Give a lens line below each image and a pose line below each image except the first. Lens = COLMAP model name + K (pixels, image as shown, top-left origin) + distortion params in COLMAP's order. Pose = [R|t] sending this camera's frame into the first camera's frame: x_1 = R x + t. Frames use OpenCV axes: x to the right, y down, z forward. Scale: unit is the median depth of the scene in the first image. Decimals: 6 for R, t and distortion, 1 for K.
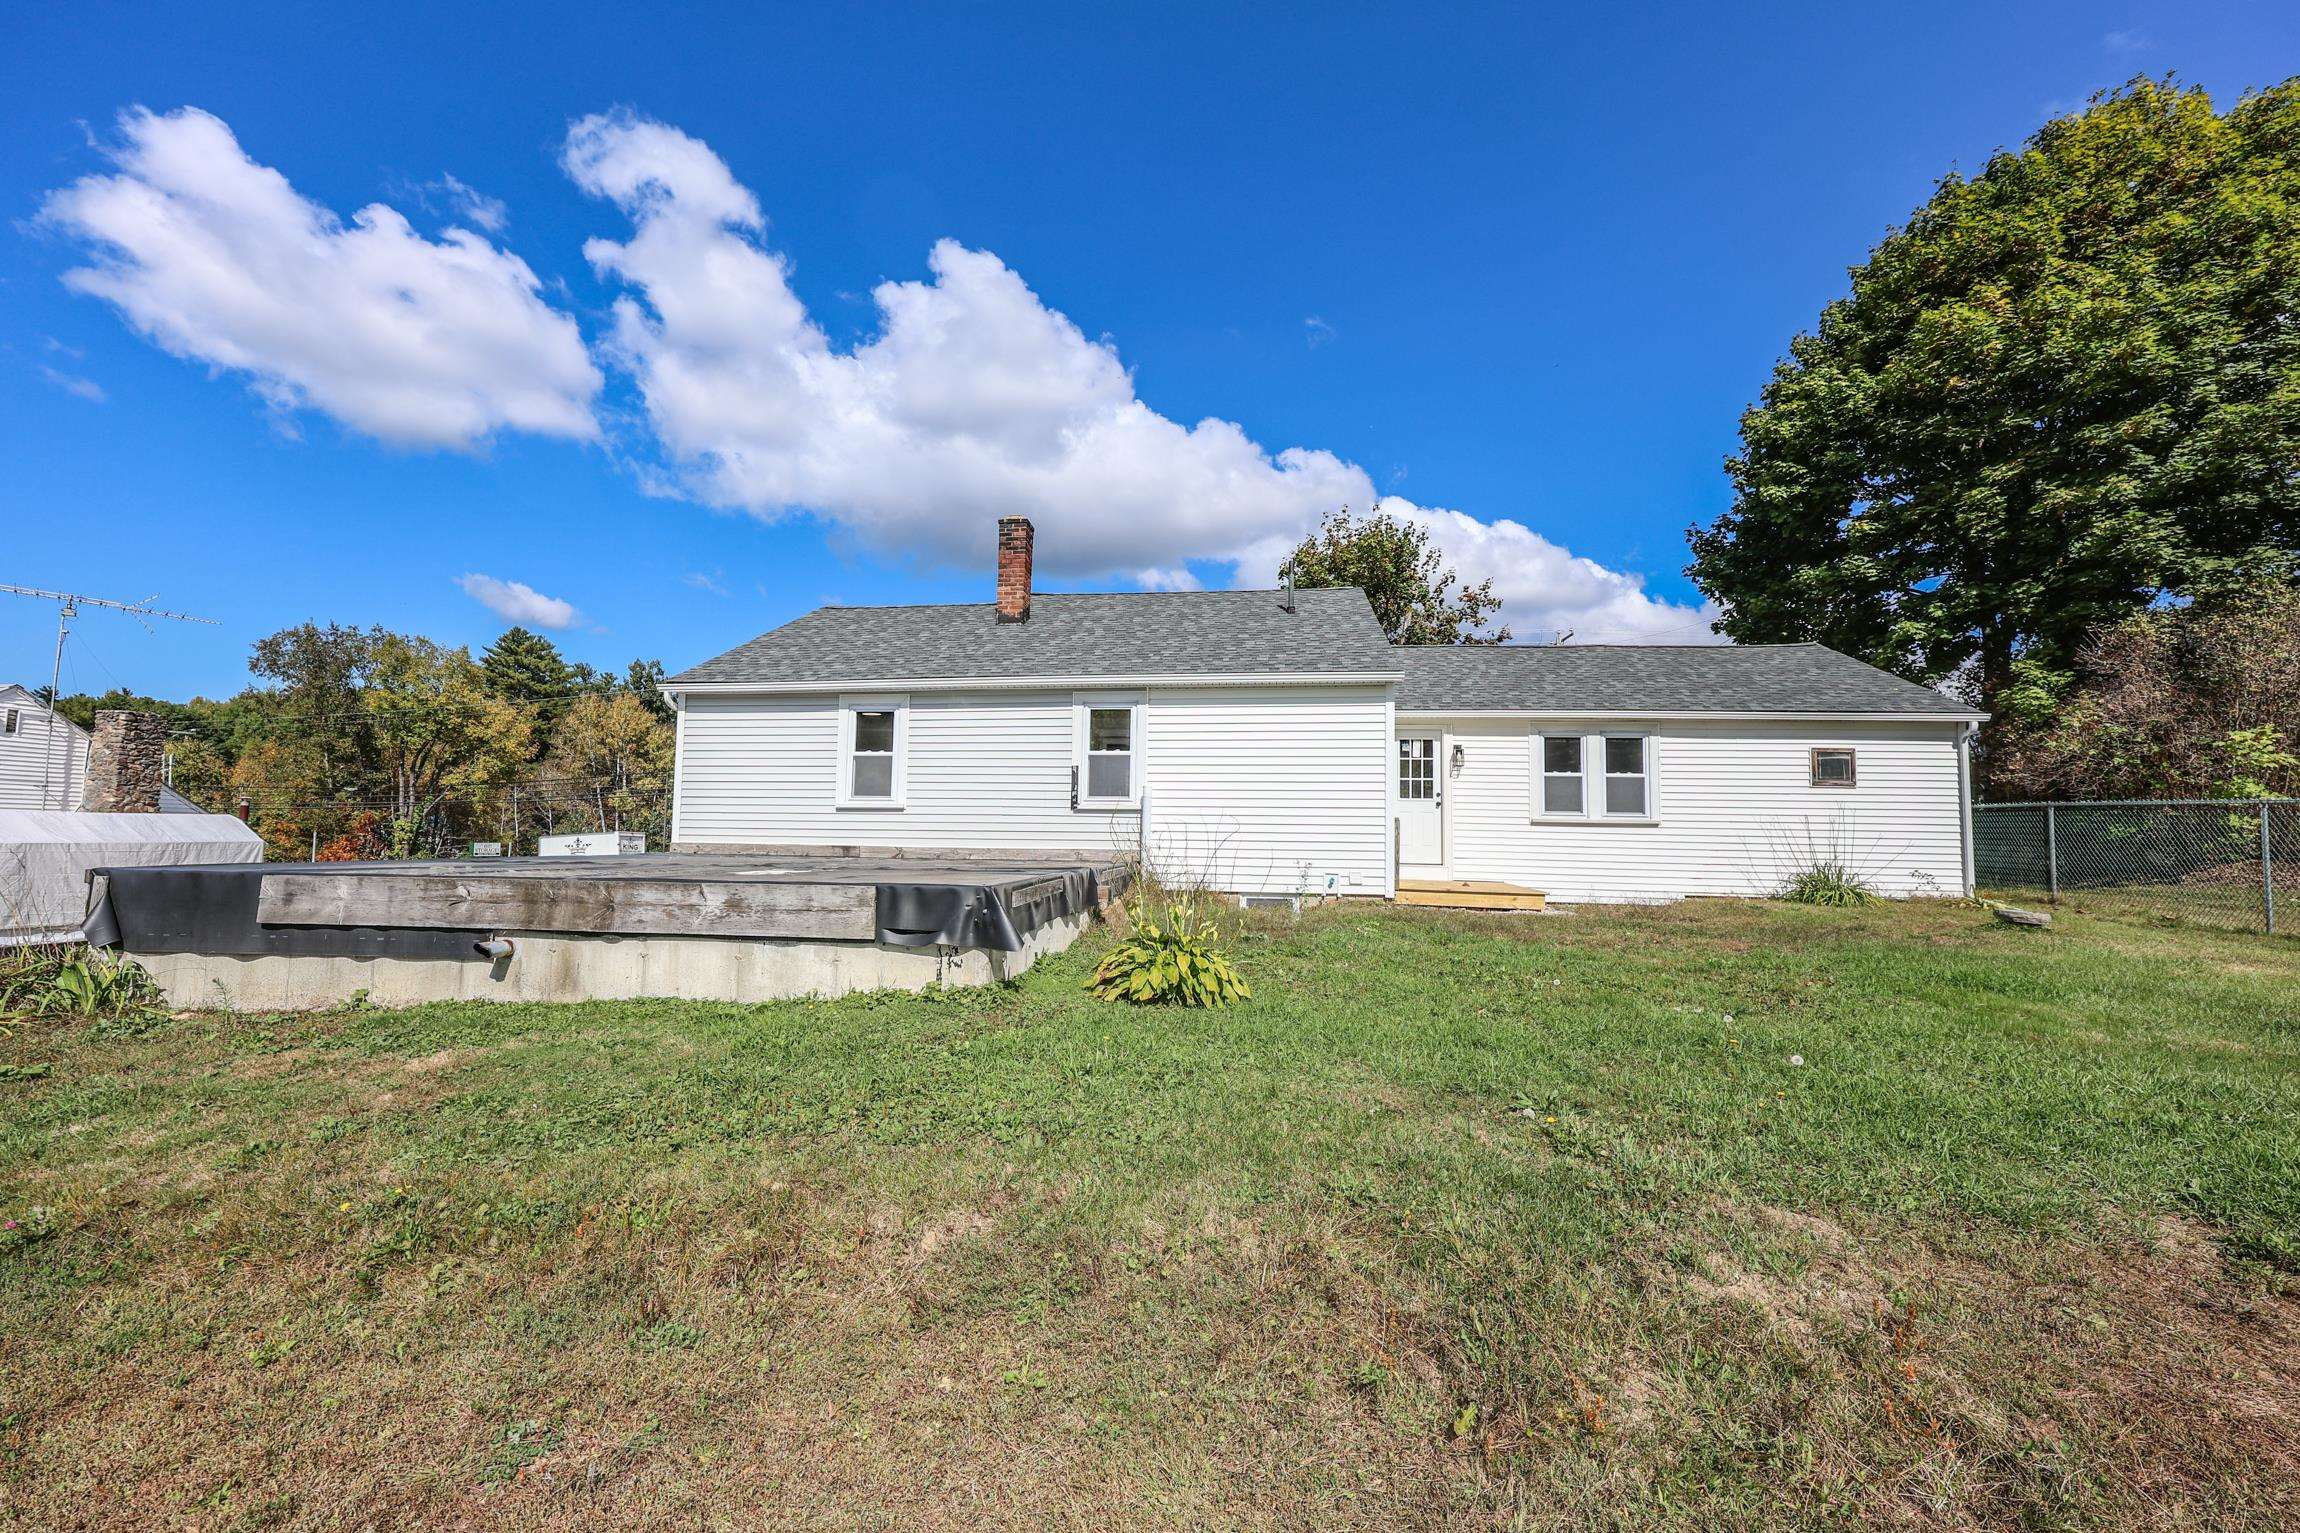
lens RADIAL K [[885.1, 0, 1150.0], [0, 885.1, 766.5], [0, 0, 1]] dist [0.000488, 0.000042]
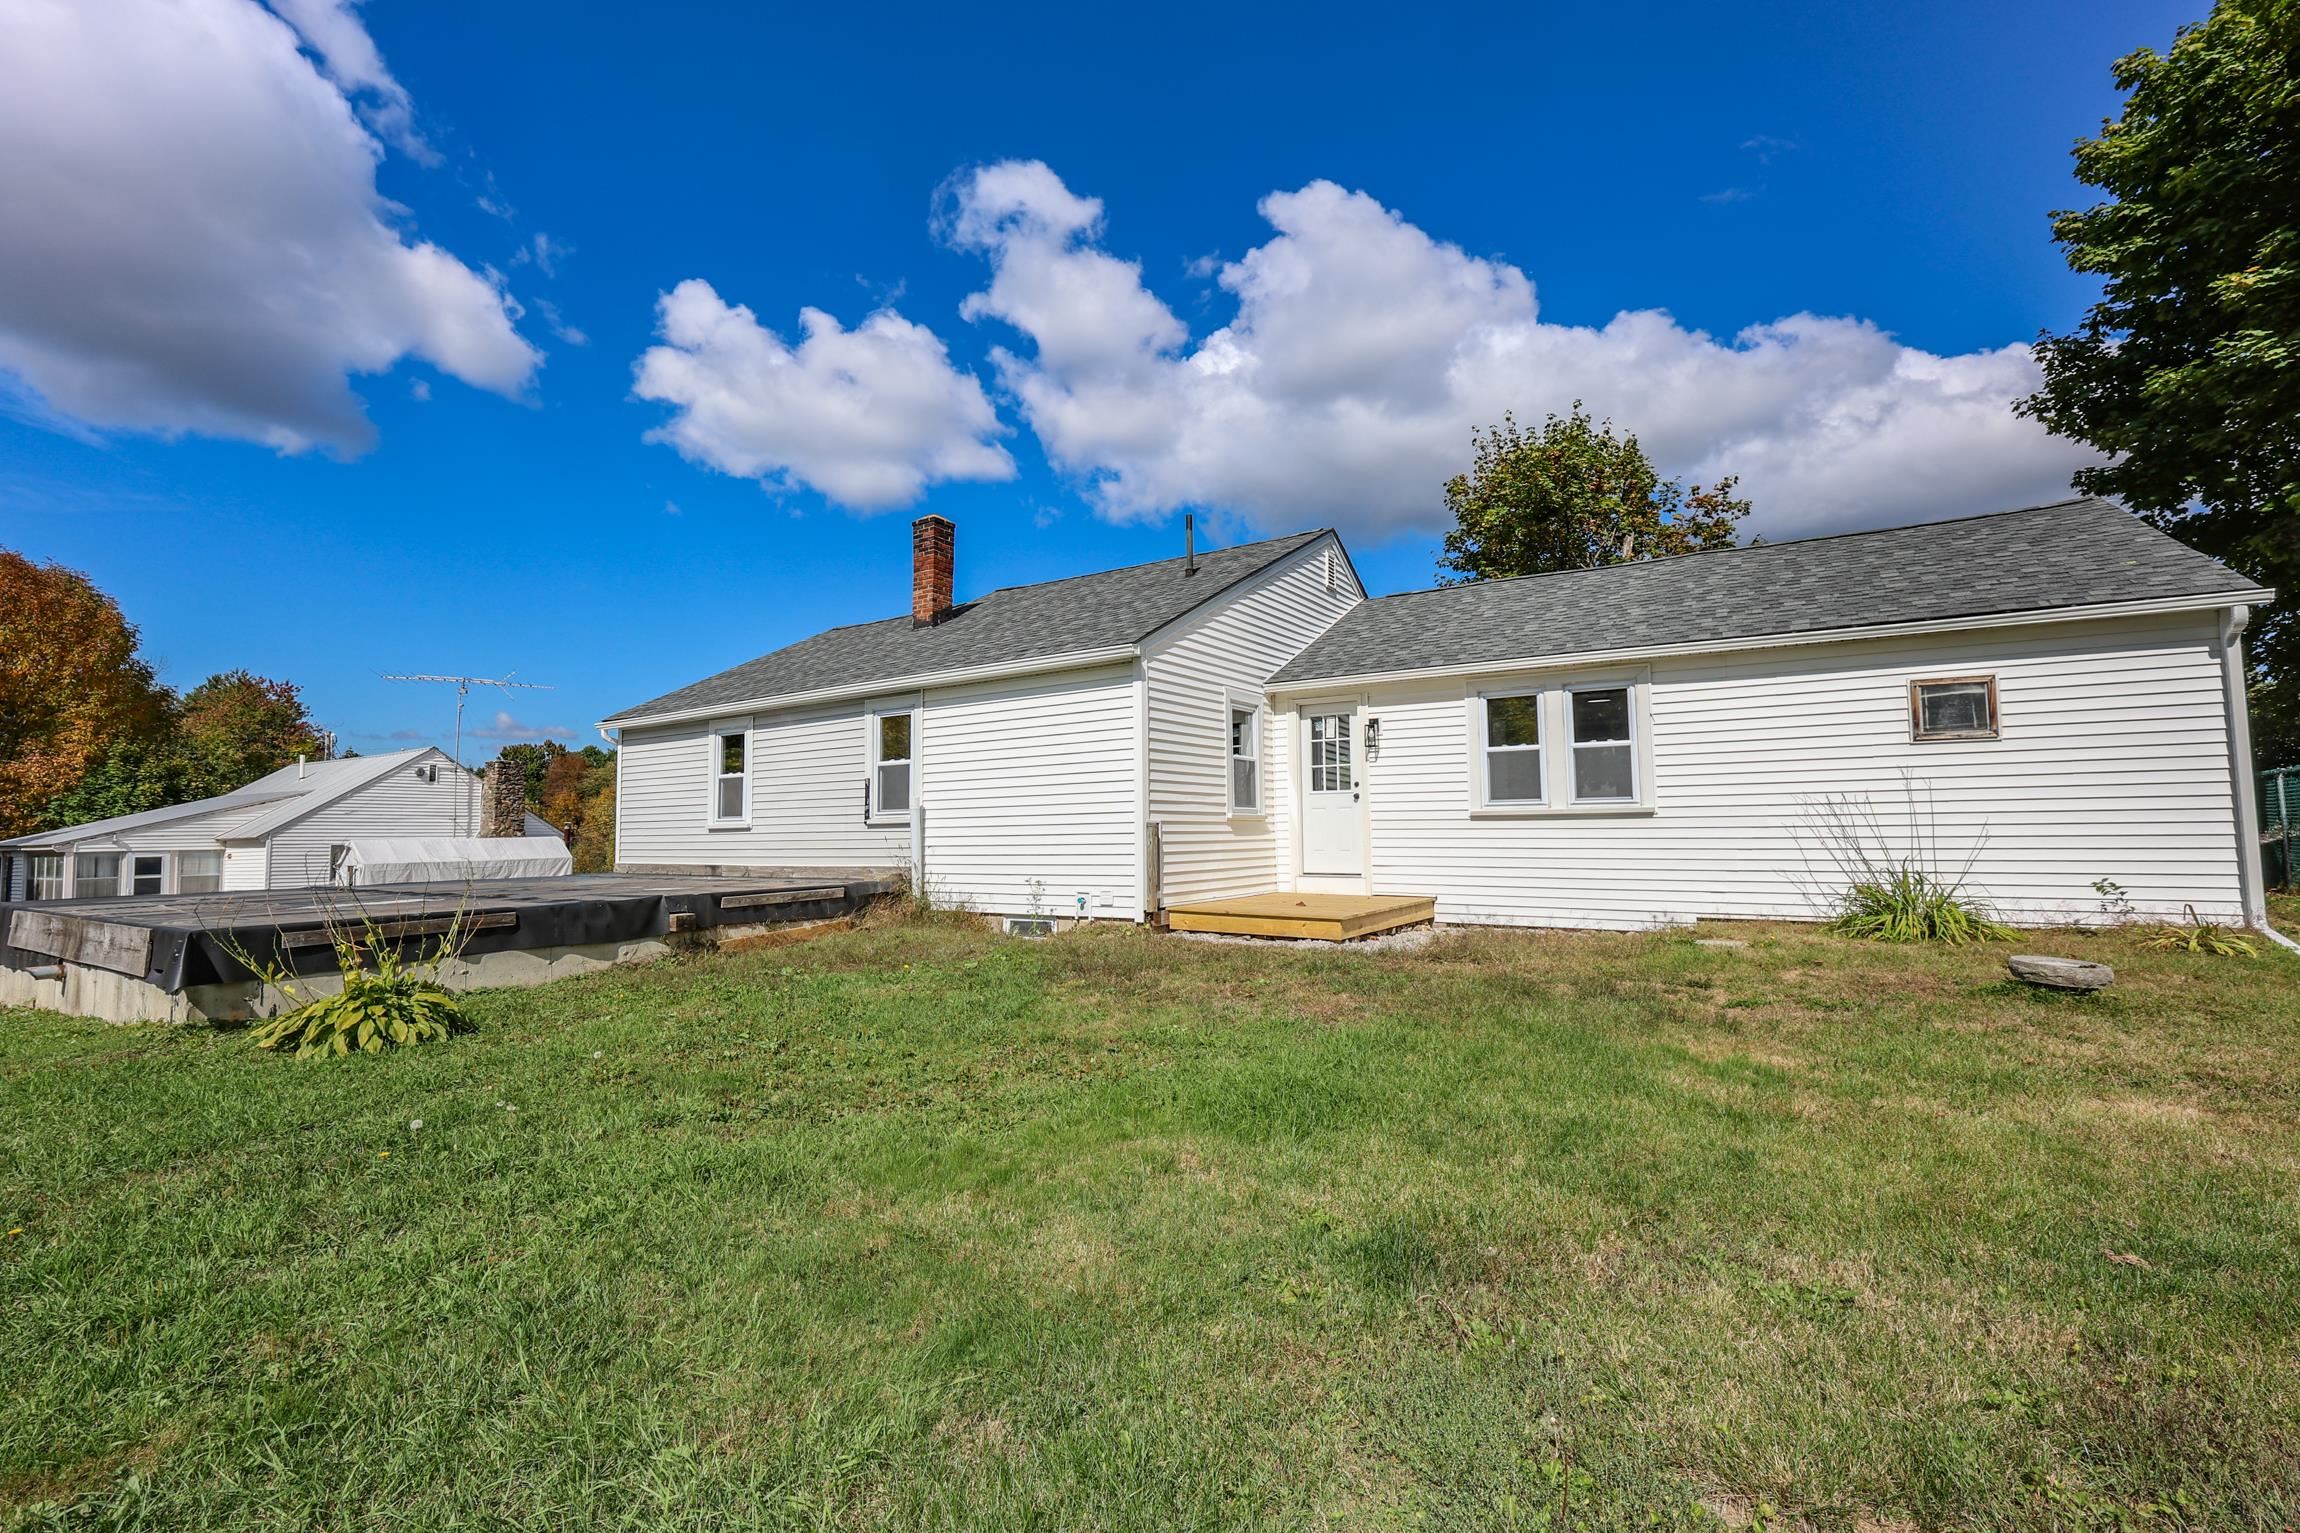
lens RADIAL K [[968.1, 0, 1150.0], [0, 968.1, 766.5], [0, 0, 1]] dist [-0.000382, -0.000087]
pose [[0.904816, -0.058134, -0.421816, 0.487742], [0.061078, 0.998112, -0.006543, 0.009802], [0.421400, -0.019844, 0.906658, 0.145455]]
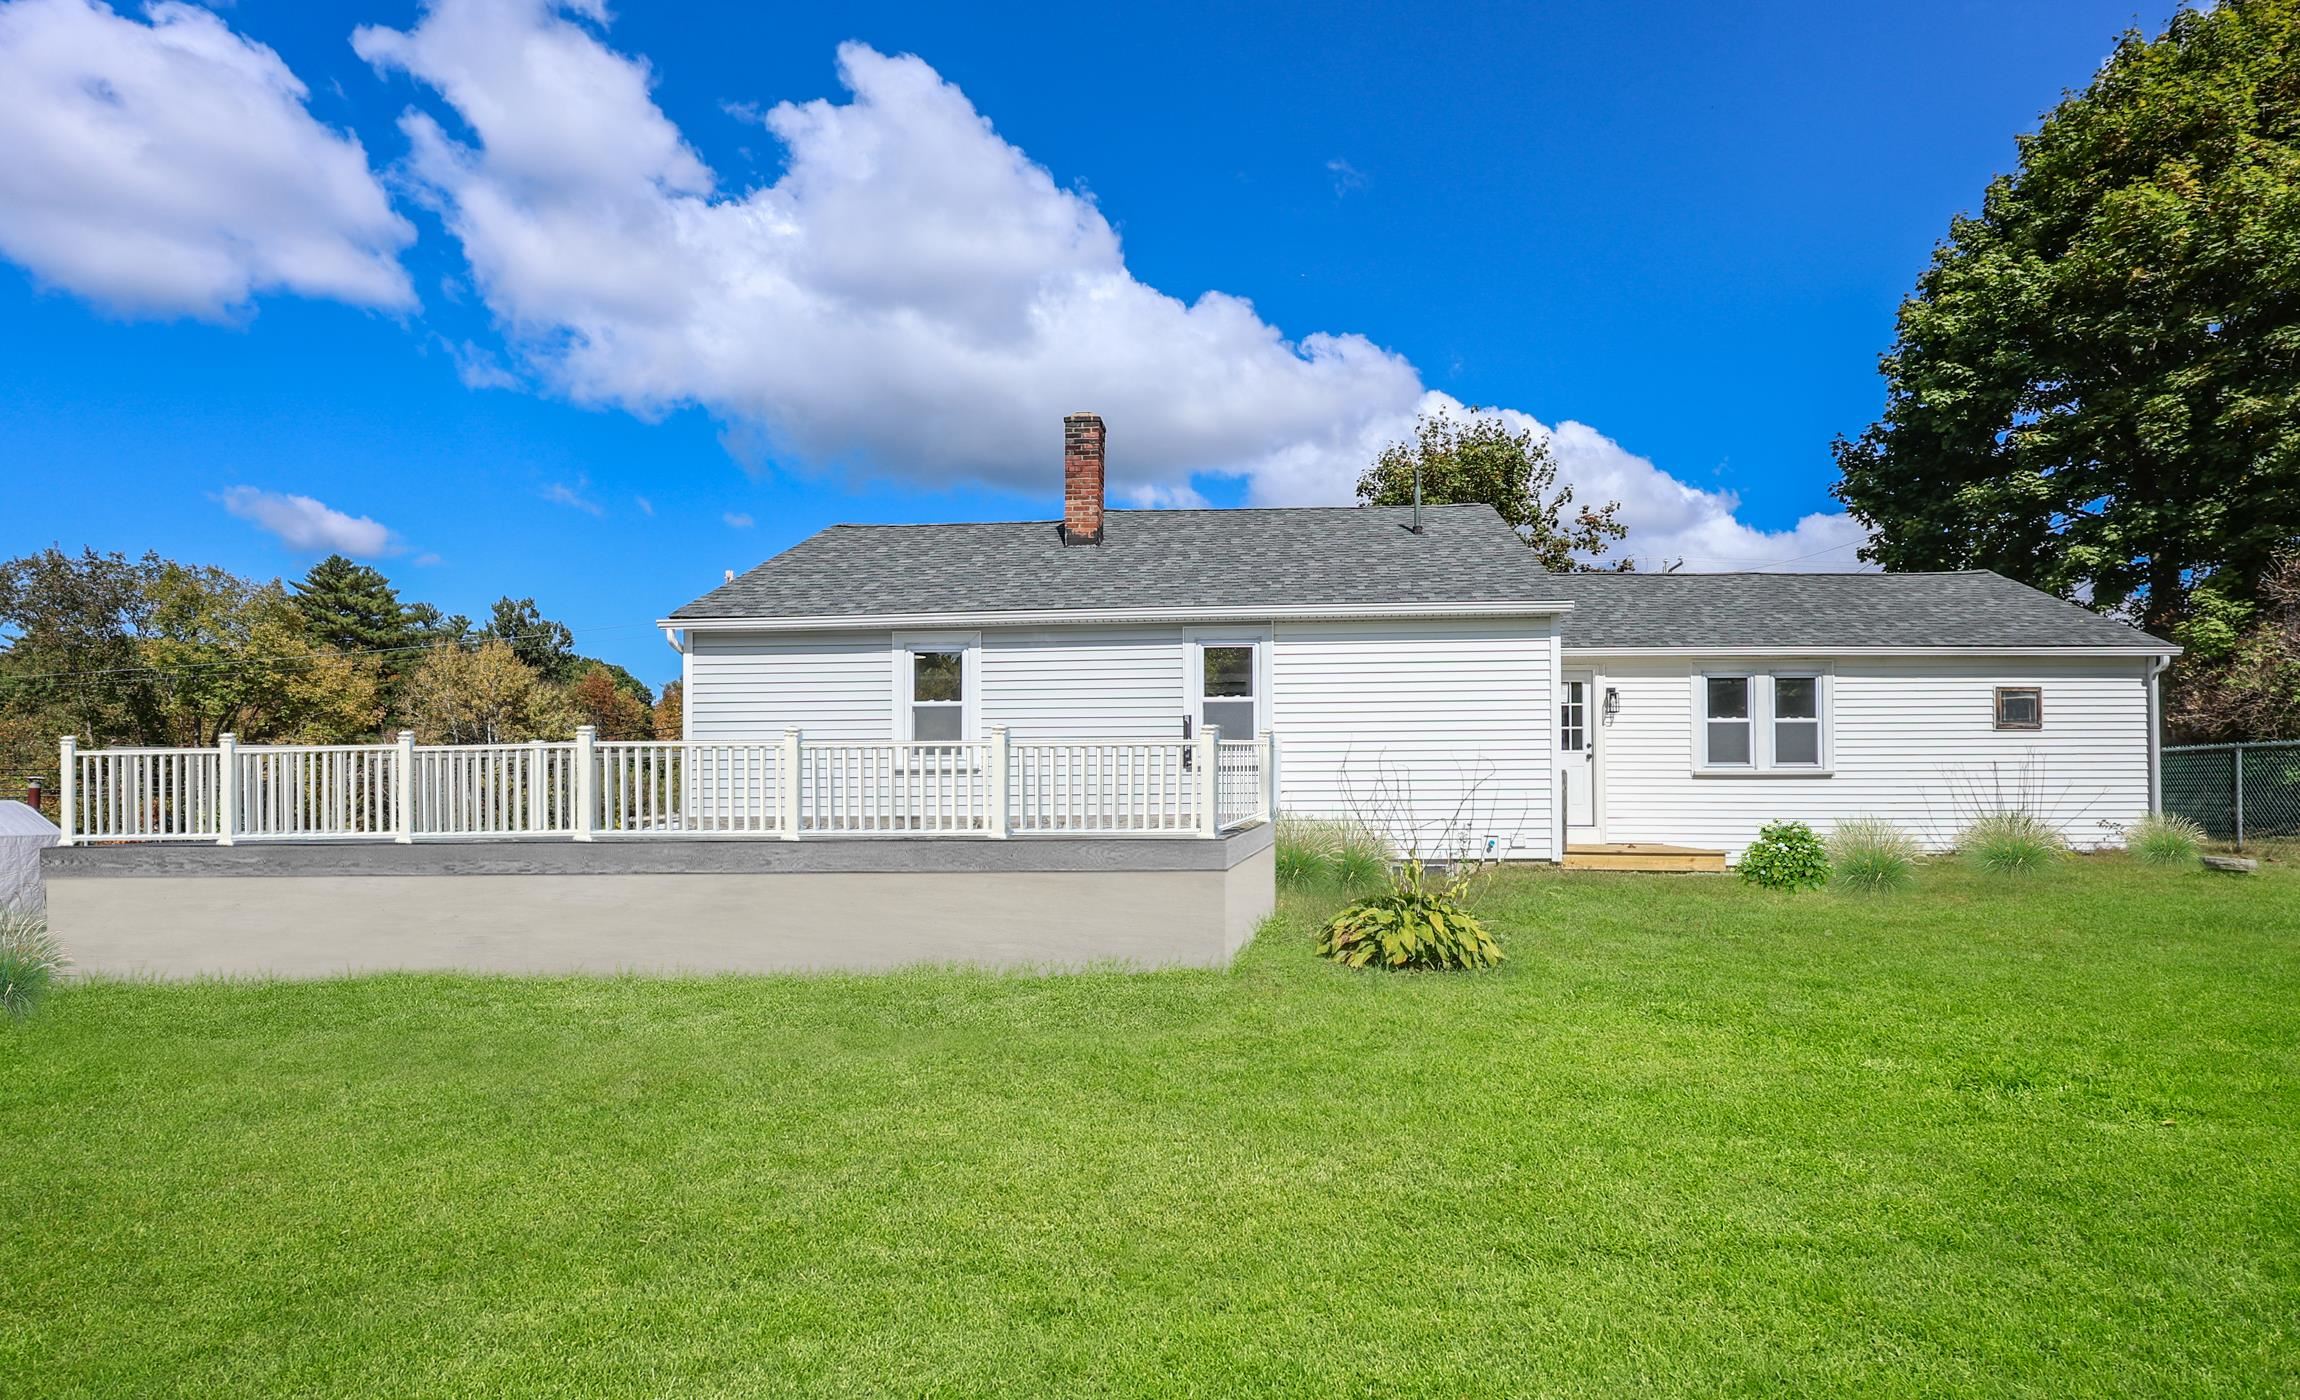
lens RADIAL K [[1091.8, 0, 1235.7], [0, 1091.8, 780.3], [0, 0, 1]] dist [-0.008350, 0.004686]
pose [[0.995880, -0.017748, 0.088924, -0.105835], [0.013660, 0.998831, 0.046369, 0.010636], [-0.089643, -0.044963, 0.994959, -0.028404]]
